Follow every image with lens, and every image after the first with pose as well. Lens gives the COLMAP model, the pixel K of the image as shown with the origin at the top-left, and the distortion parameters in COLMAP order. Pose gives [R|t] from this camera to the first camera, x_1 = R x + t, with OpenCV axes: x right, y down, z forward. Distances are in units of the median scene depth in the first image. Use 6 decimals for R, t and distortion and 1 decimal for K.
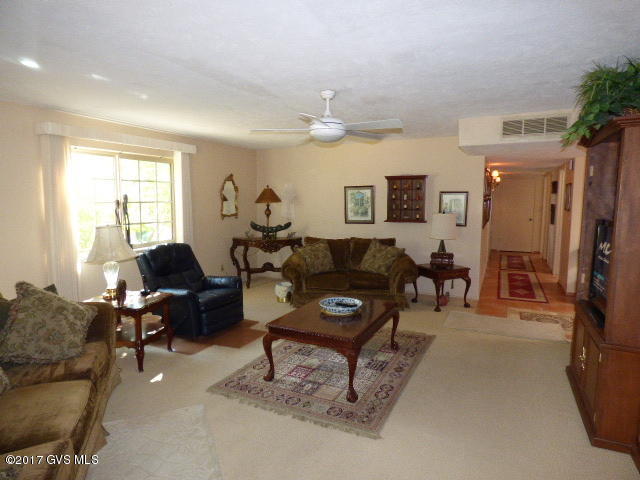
lens RADIAL K [[390.0, 0, 323.5], [0, 390.0, 242.7], [0, 0, 1]] dist [-0.013760, 0.003637]
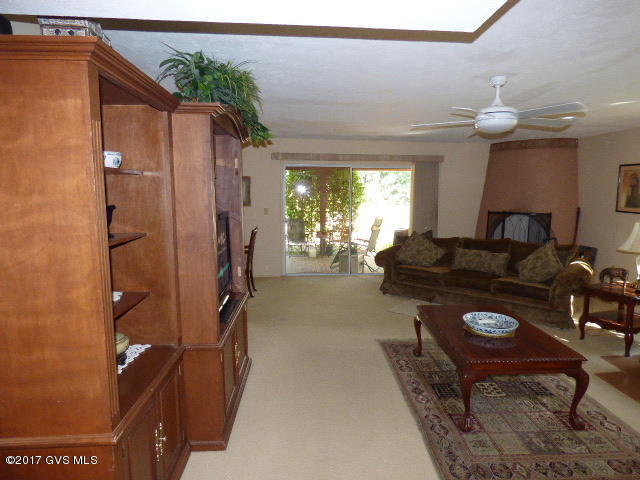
lens RADIAL K [[390.0, 0, 324.5], [0, 390.0, 241.6], [0, 0, 1]] dist [-0.013760, 0.003637]
pose [[-0.884911, 0.051521, -0.462901, 0.514623], [-0.058170, 0.973856, 0.219594, -0.120552], [0.462112, 0.221248, -0.858779, 1.061018]]
